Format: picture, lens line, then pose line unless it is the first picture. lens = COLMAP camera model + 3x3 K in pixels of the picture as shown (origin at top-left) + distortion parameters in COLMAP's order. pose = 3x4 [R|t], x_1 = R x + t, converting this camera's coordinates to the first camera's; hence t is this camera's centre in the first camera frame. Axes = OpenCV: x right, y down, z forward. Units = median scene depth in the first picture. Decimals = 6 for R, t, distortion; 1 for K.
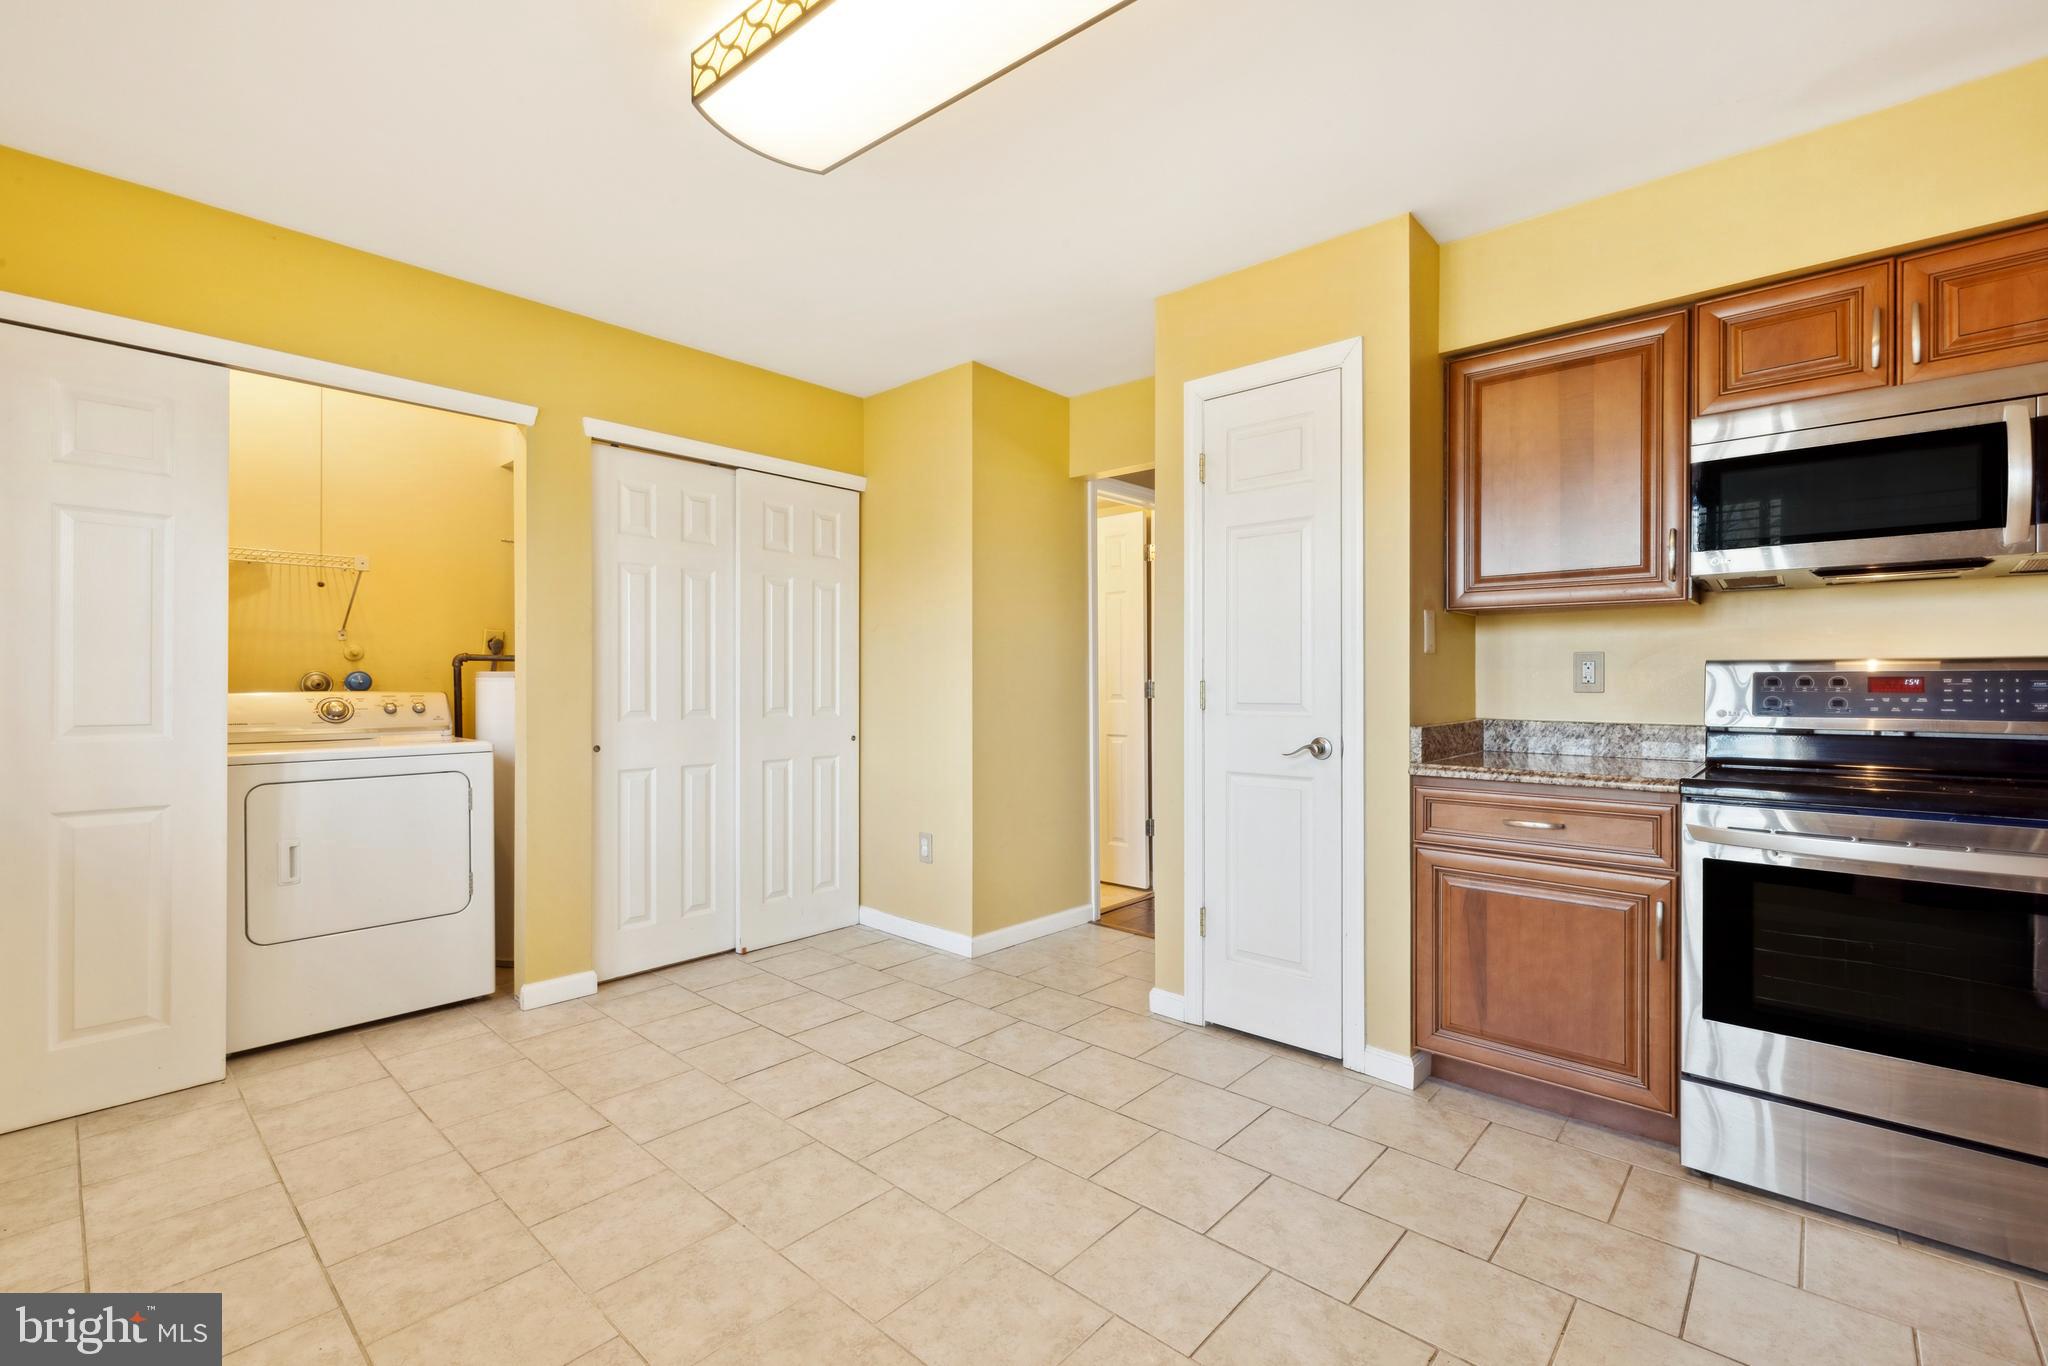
lens RADIAL K [[883.4, 0, 1033.1], [0, 883.4, 687.5], [0, 0, 1]] dist [-0.005349, 0.000093]
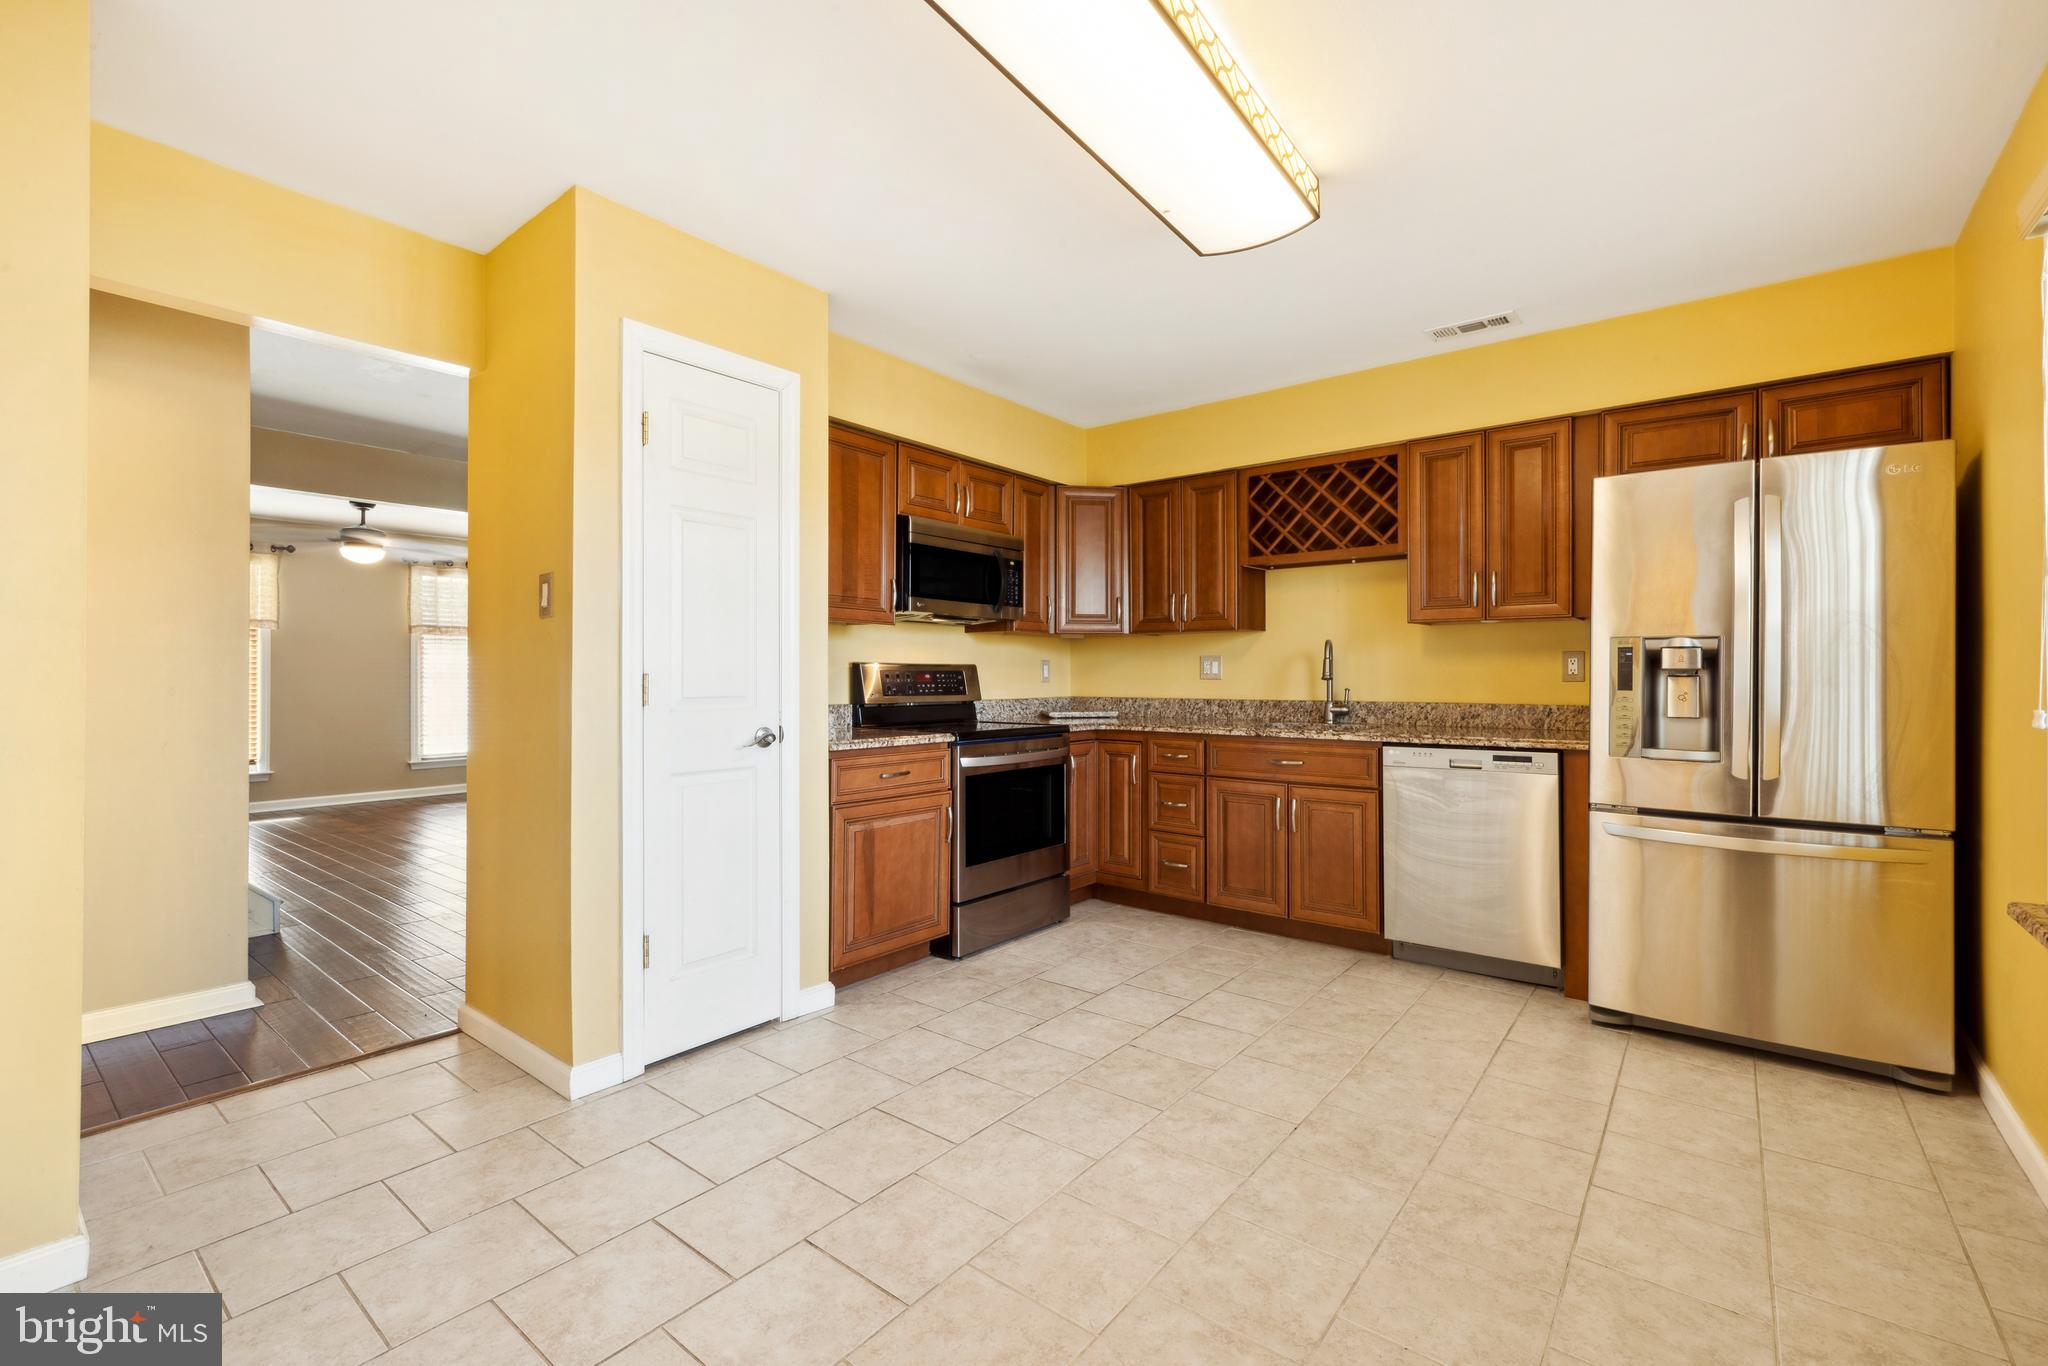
lens RADIAL K [[883.4, 0, 1031.8], [0, 883.4, 674.3], [0, 0, 1]] dist [-0.005349, 0.000093]
pose [[-0.061057, 0.000675, 0.998134, -0.895958], [0.004143, 0.999991, -0.000423, -0.006335], [-0.998126, 0.004110, -0.061059, 0.869590]]
